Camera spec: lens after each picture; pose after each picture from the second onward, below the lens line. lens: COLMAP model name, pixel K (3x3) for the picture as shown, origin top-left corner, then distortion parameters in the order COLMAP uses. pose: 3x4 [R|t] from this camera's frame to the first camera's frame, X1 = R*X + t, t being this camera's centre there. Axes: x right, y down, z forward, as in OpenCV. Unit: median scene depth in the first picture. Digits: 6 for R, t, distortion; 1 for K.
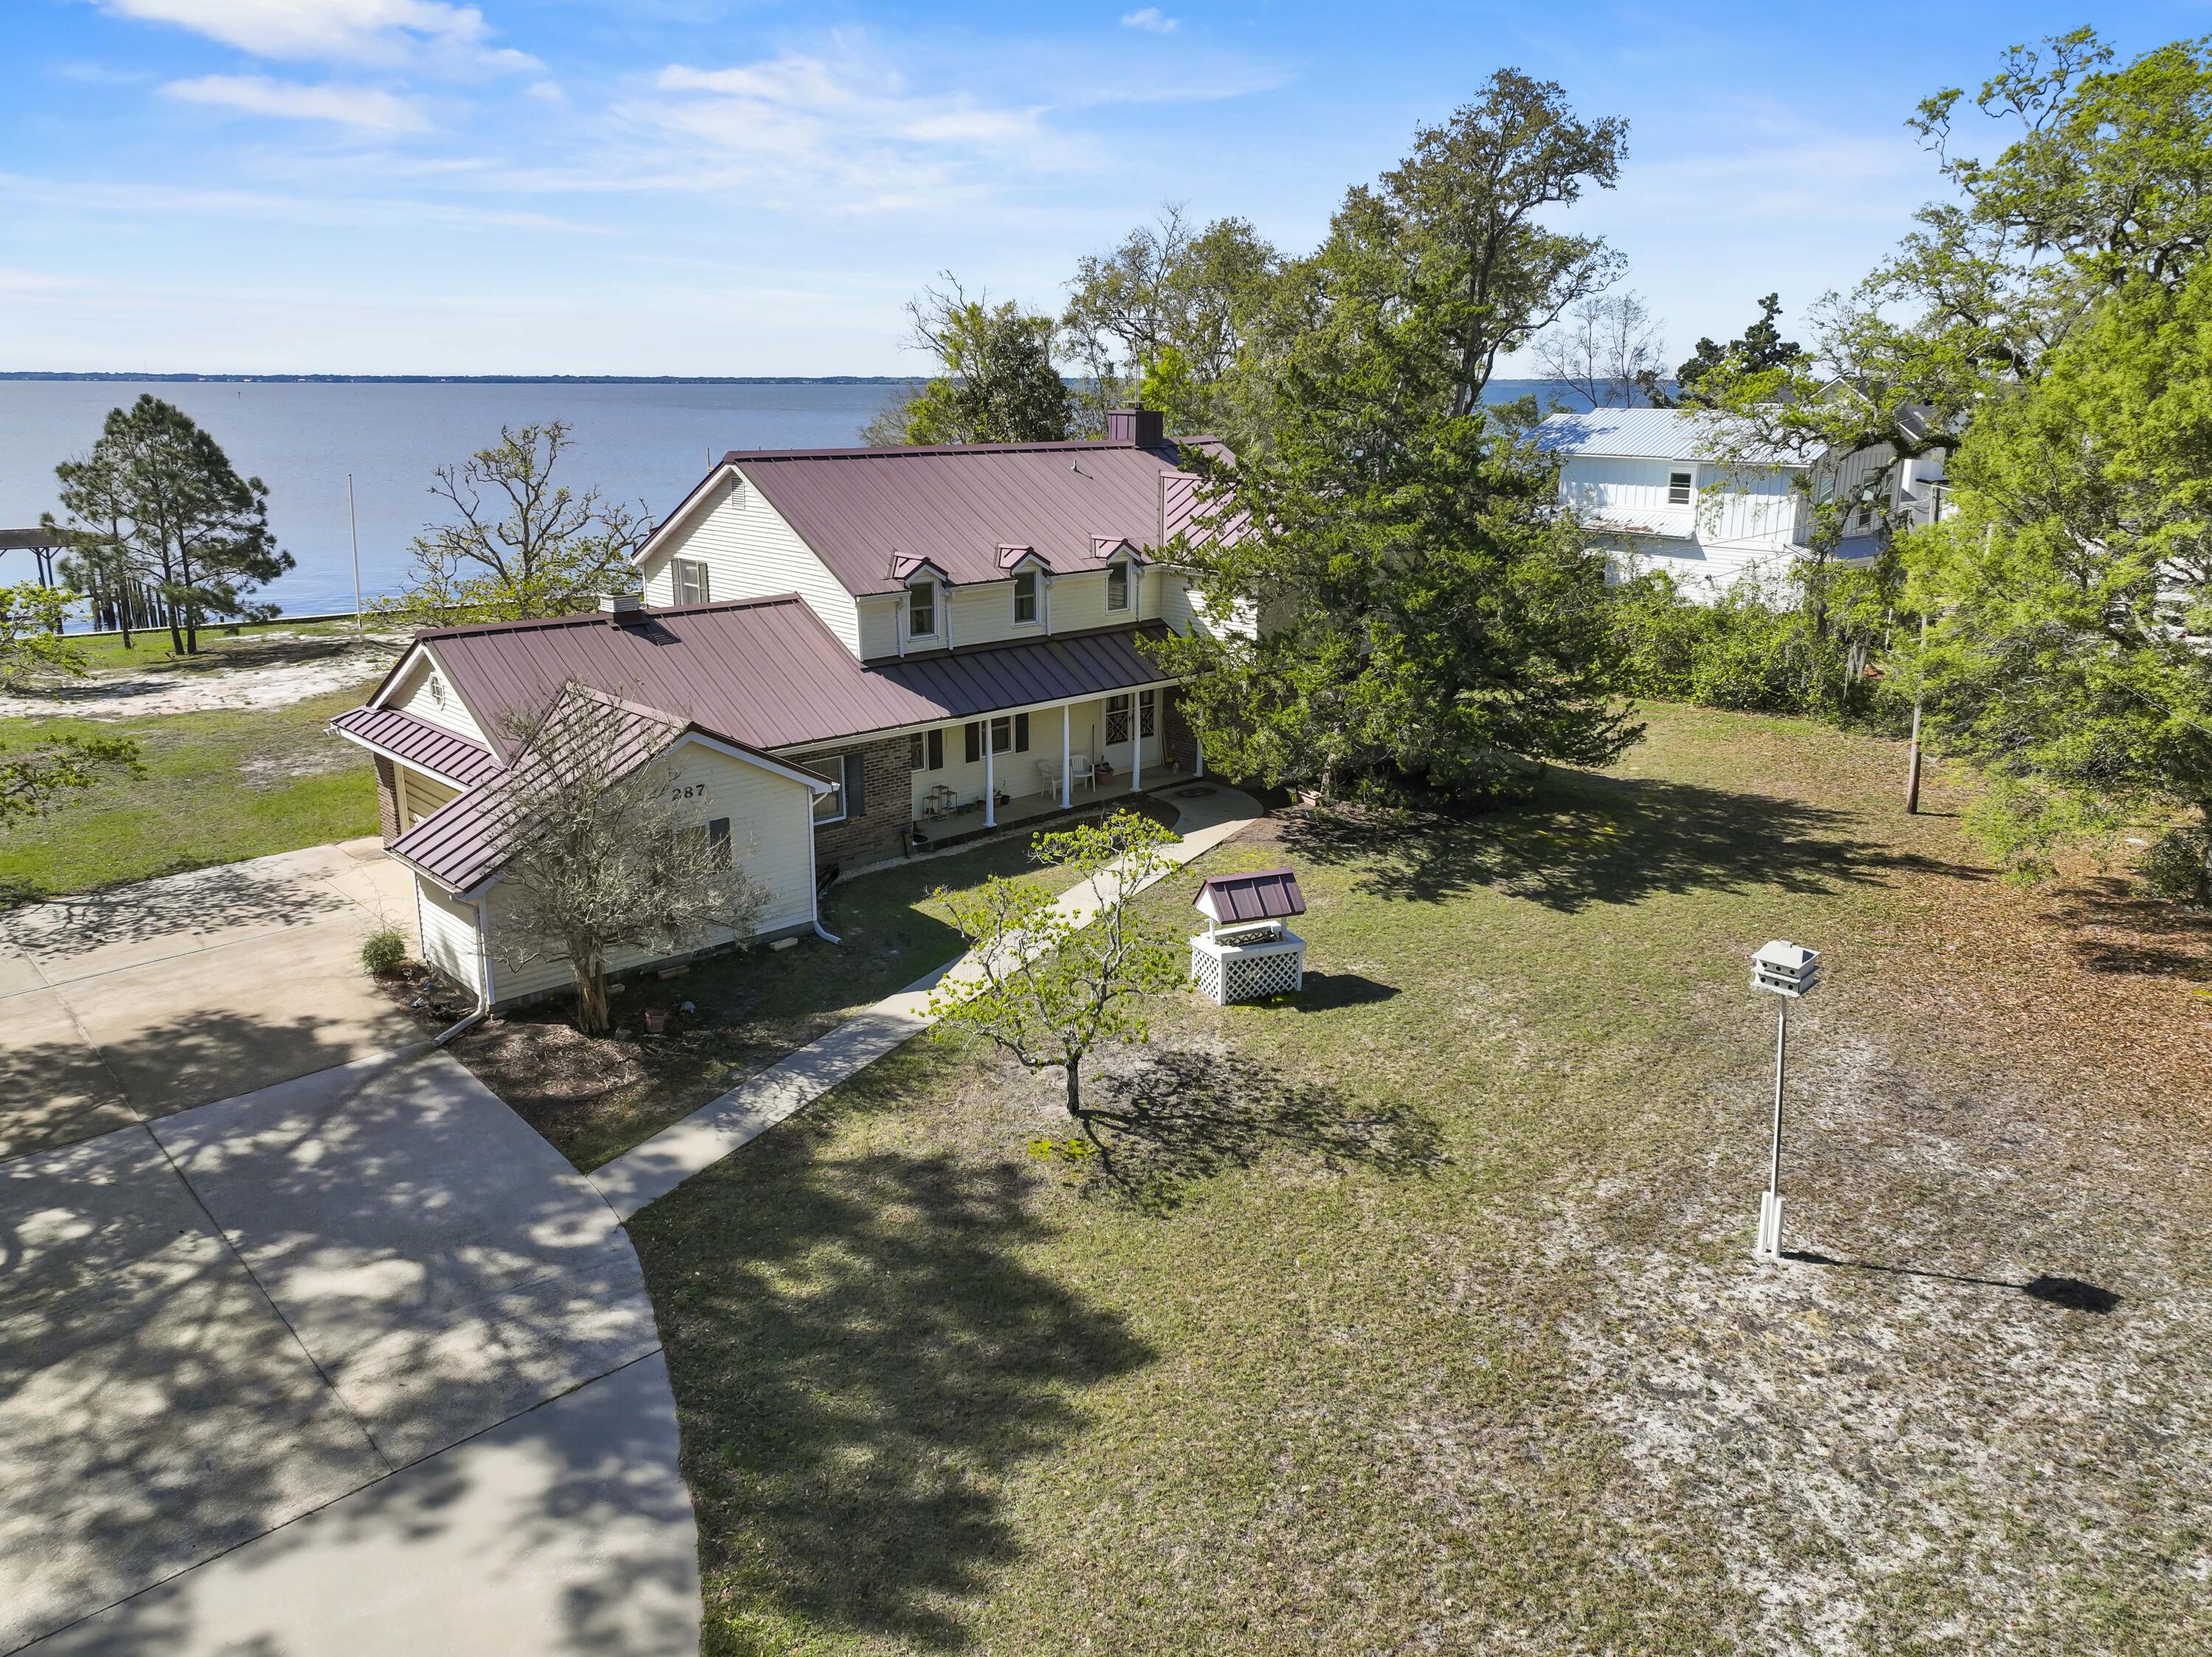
lens RADIAL K [[1604.5, 0, 1058.4], [0, 1604.5, 785.6], [0, 0, 1]] dist [0.000995, 0.014468]
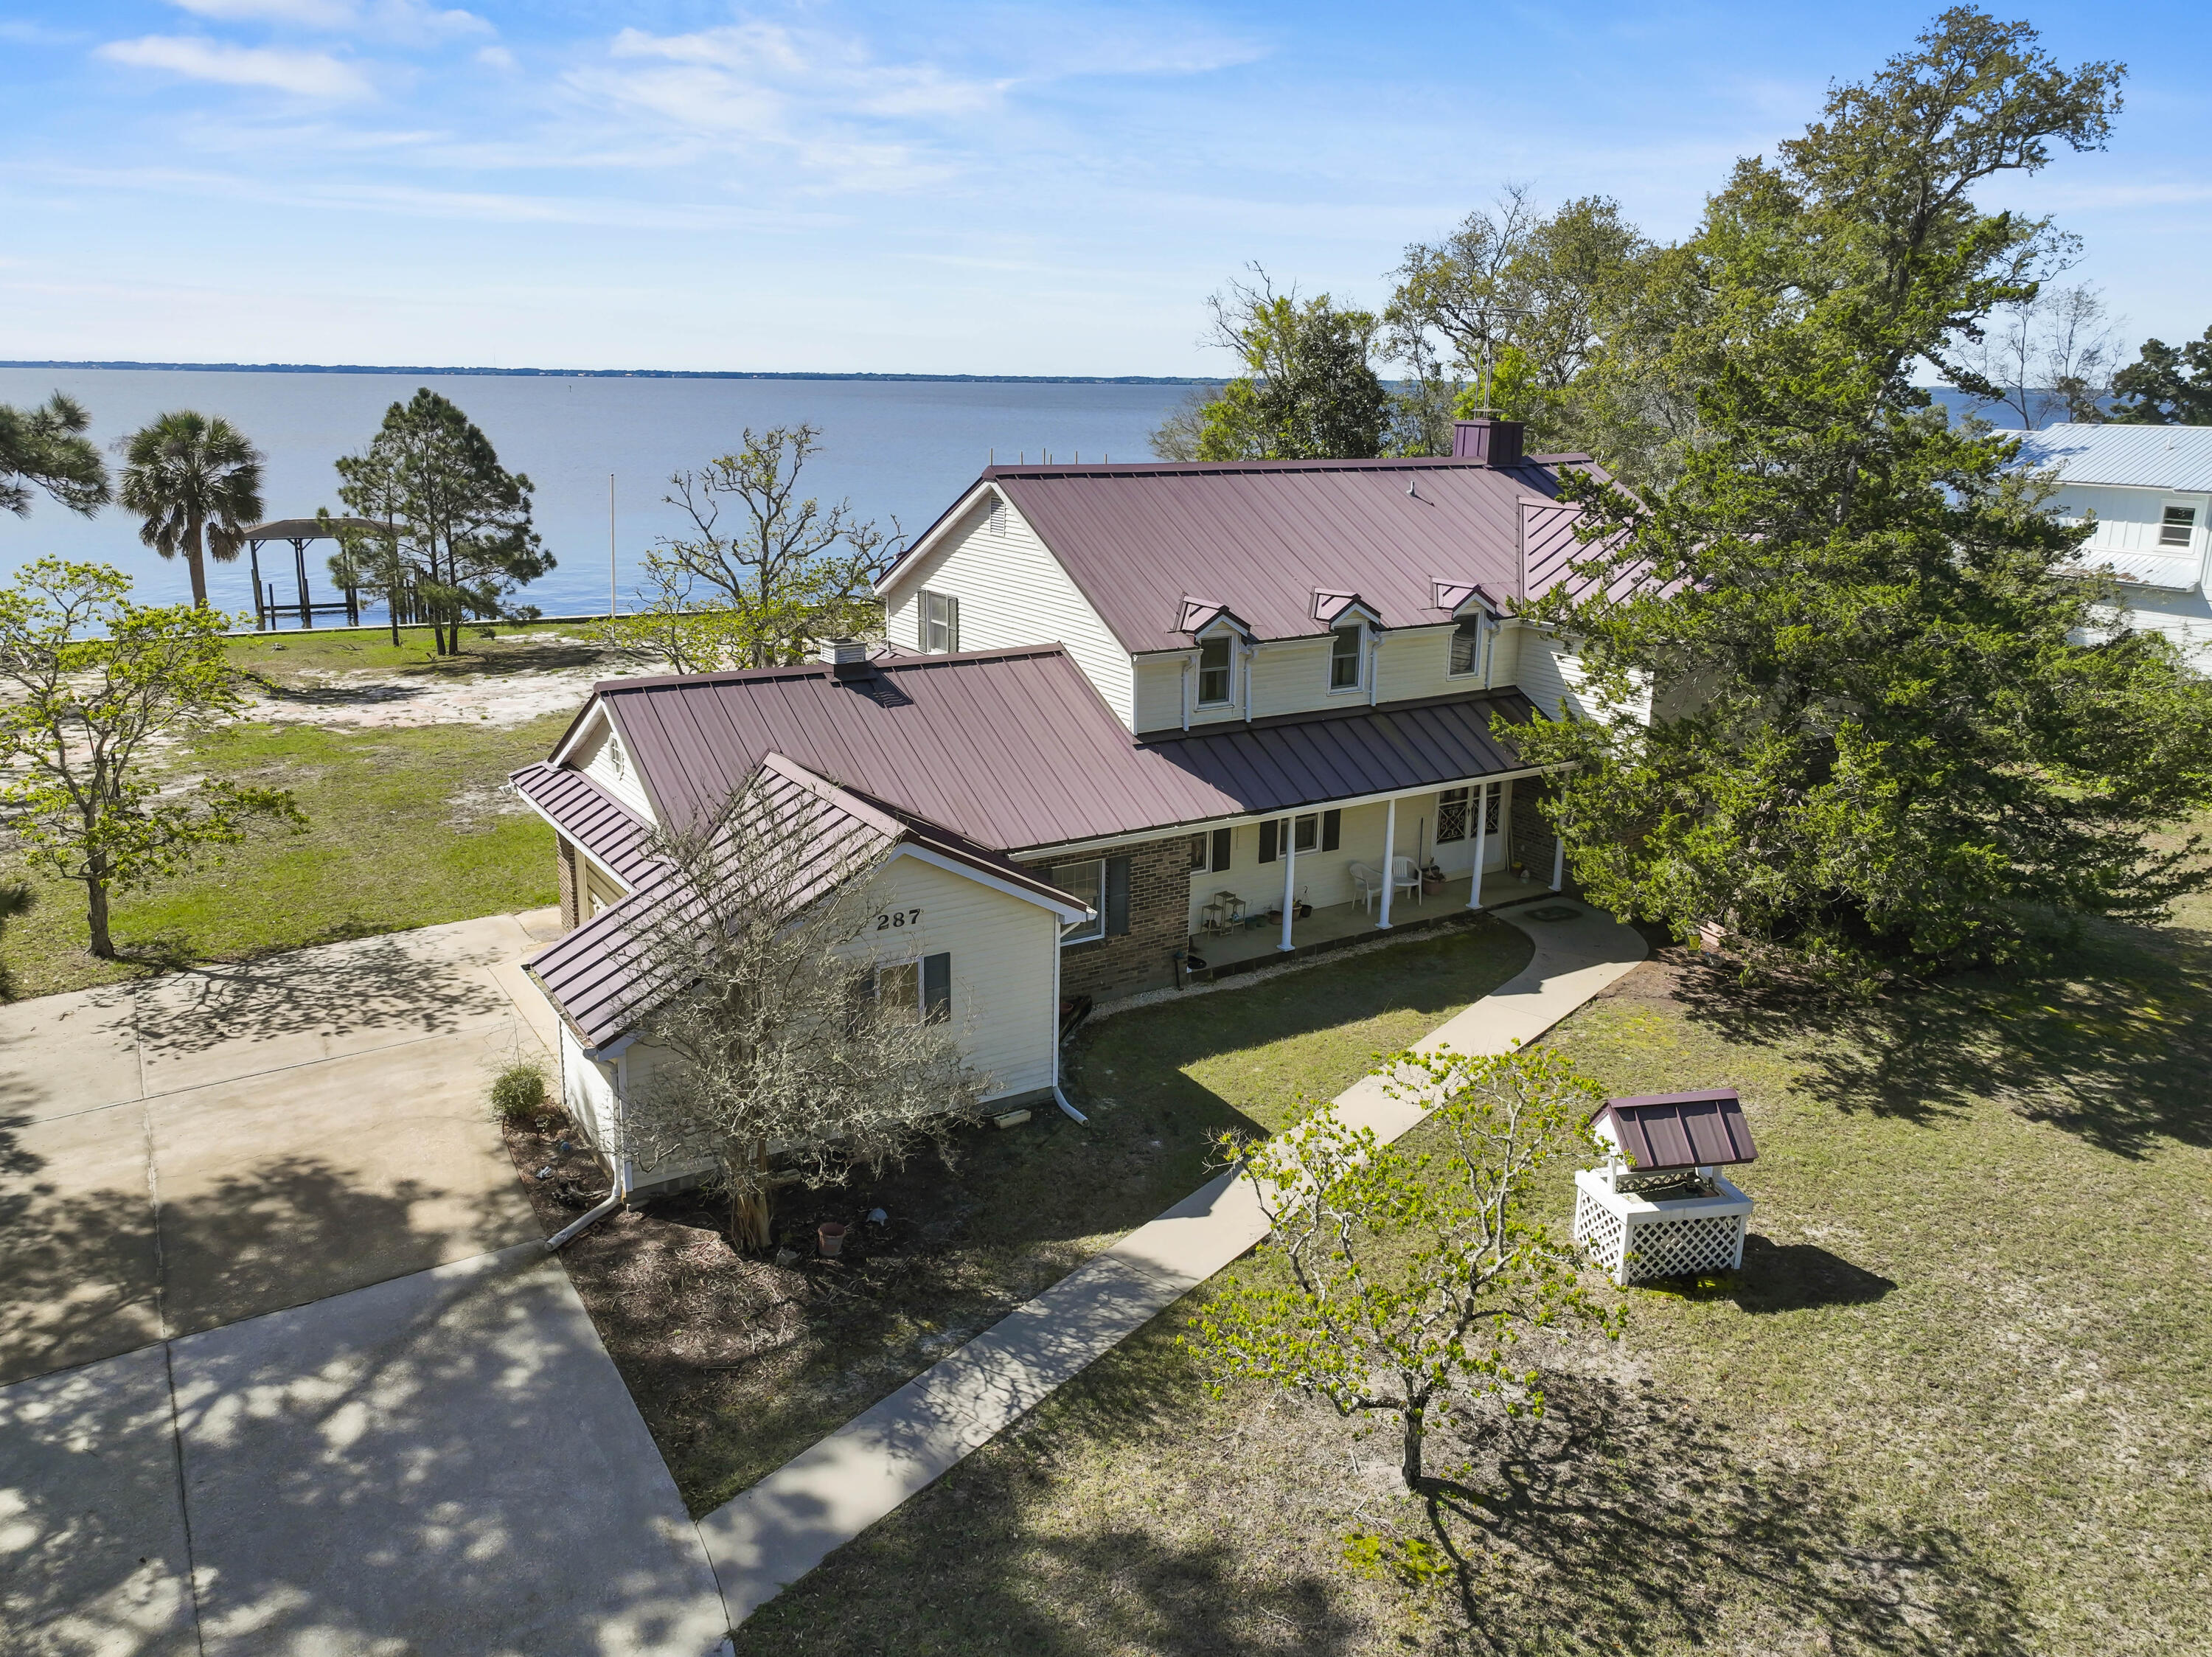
lens RADIAL K [[1604.5, 0, 1036.0], [0, 1604.5, 775.4], [0, 0, 1]] dist [0.000995, 0.014468]
pose [[0.982057, 0.054972, -0.180394, -0.030509], [-0.056086, 0.998425, -0.001080, -0.061182], [0.180051, 0.011179, 0.983594, 0.241343]]
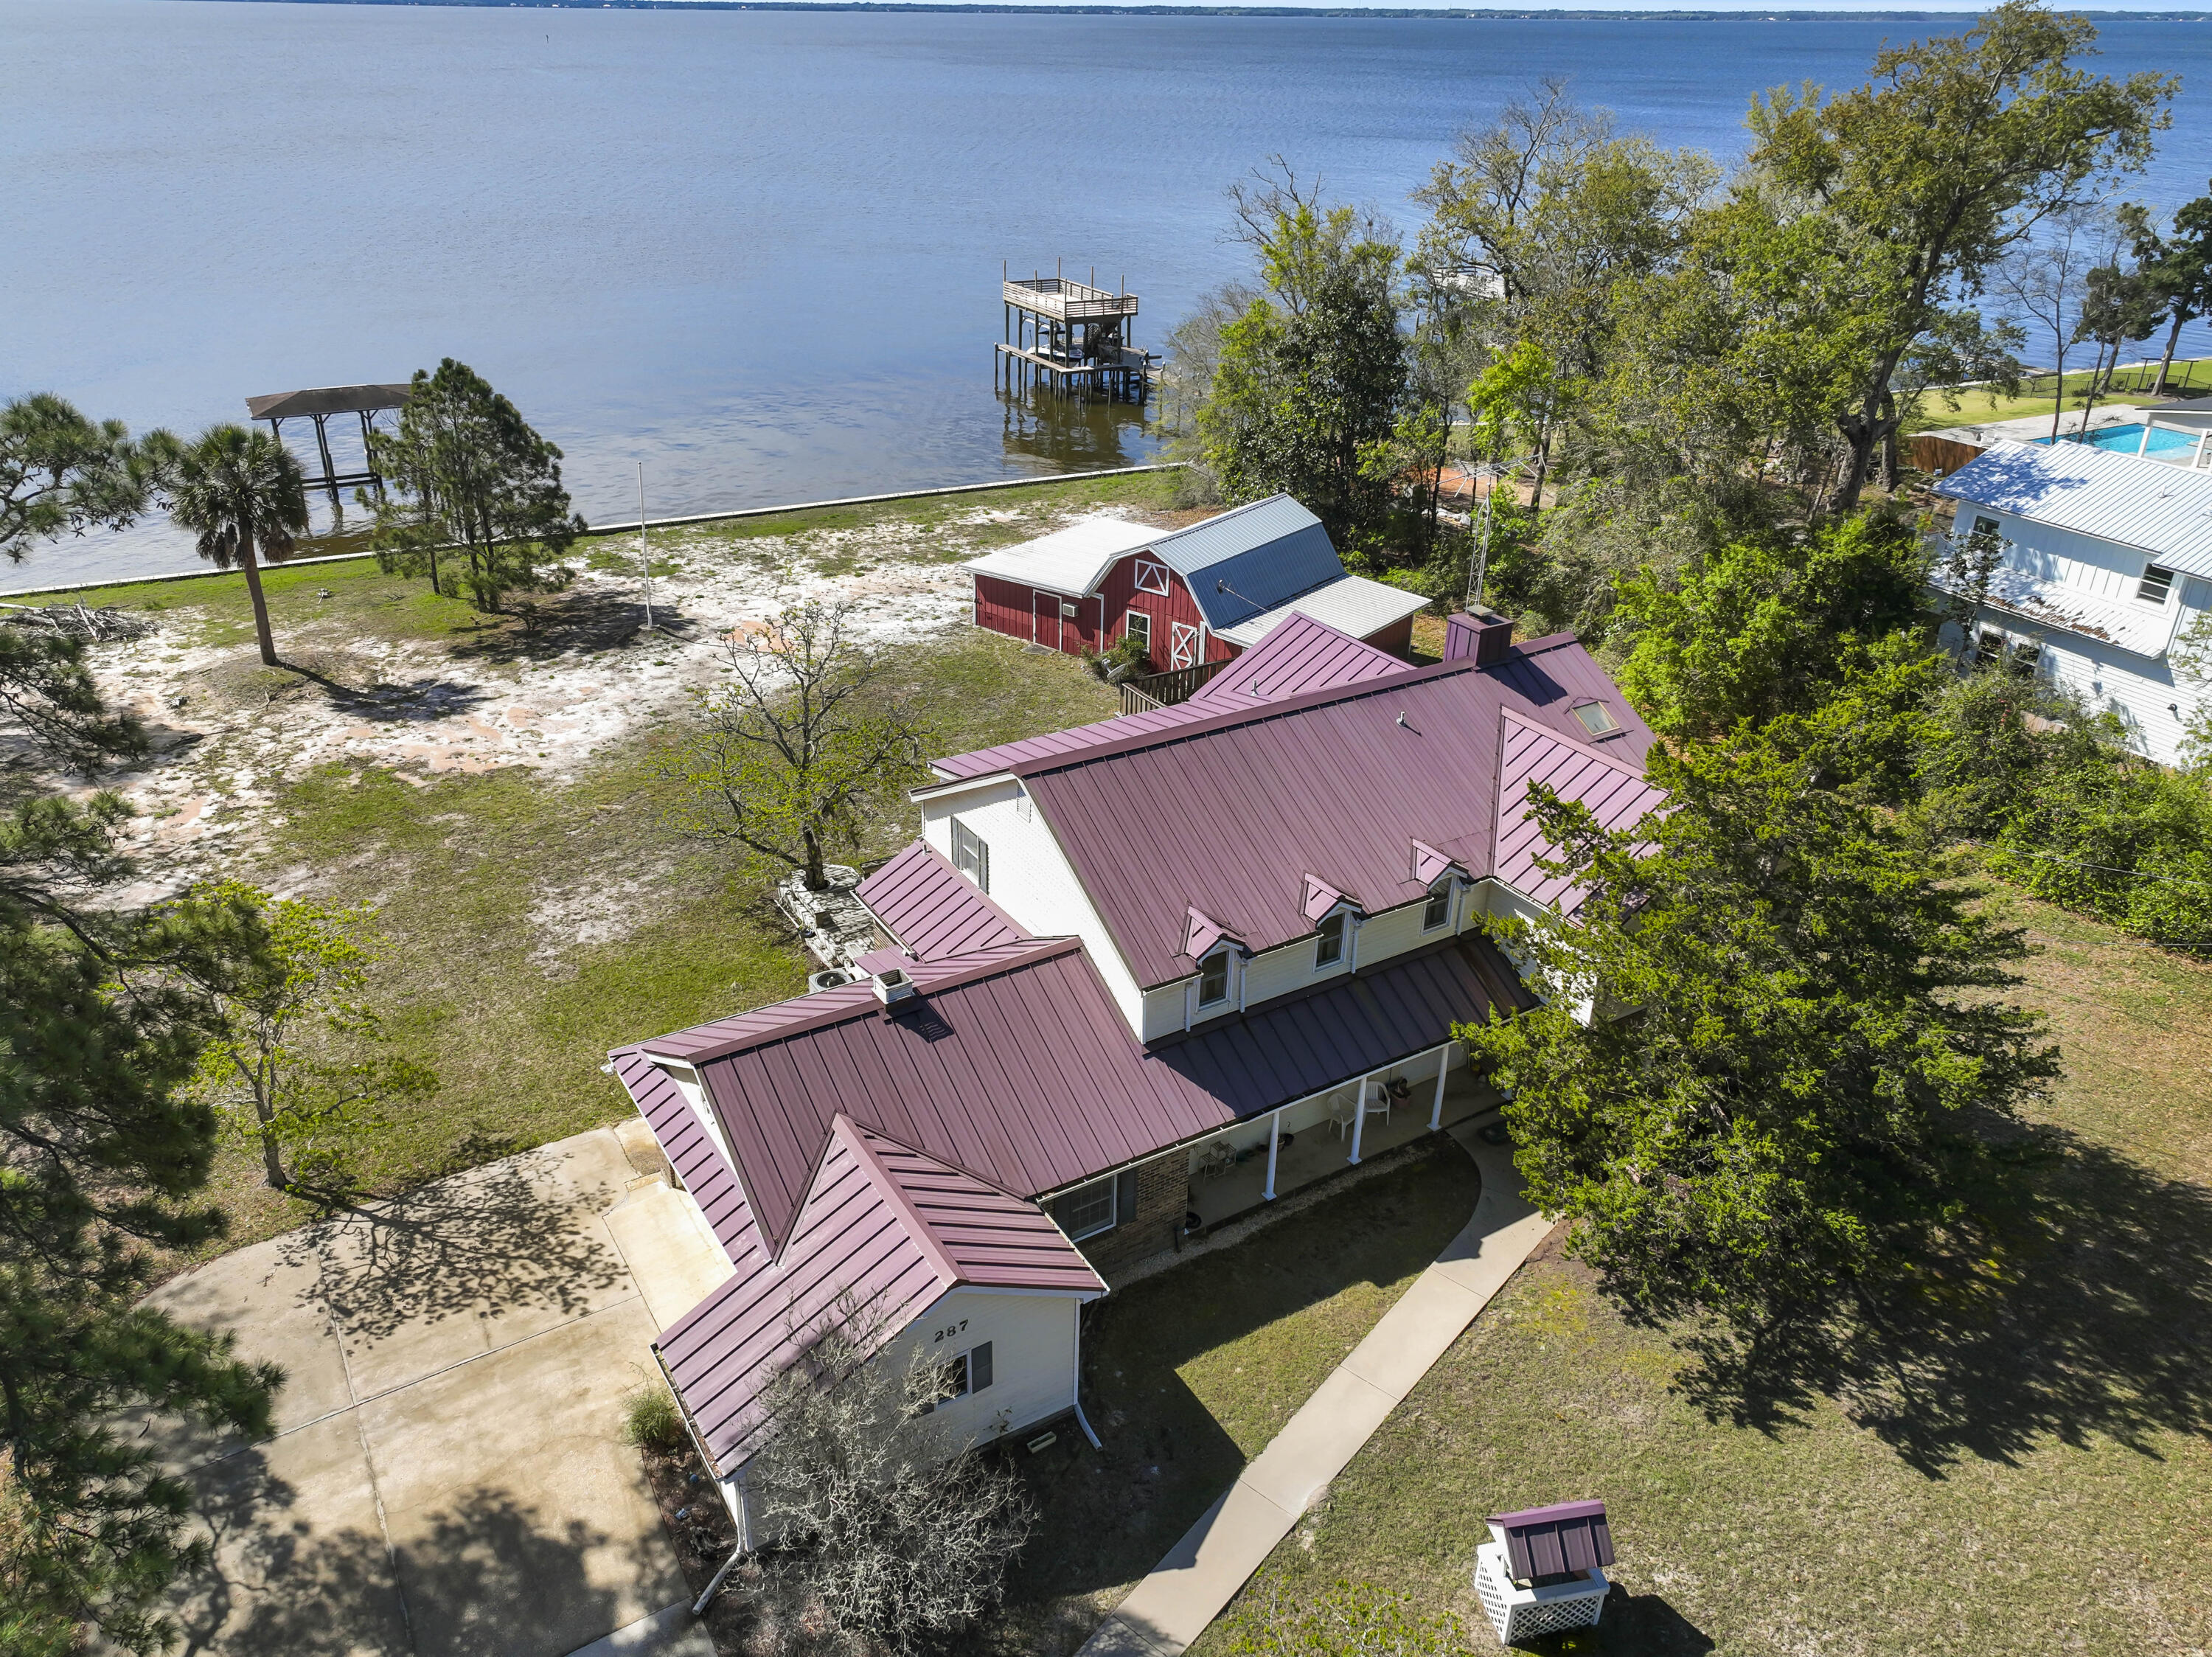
lens RADIAL K [[1604.5, 0, 1018.7], [0, 1604.5, 801.6], [0, 0, 1]] dist [0.000995, 0.014468]
pose [[0.979072, 0.094508, -0.180241, -0.045495], [-0.051676, 0.972057, 0.228987, -0.475077], [0.196846, -0.214881, 0.956597, 0.152158]]
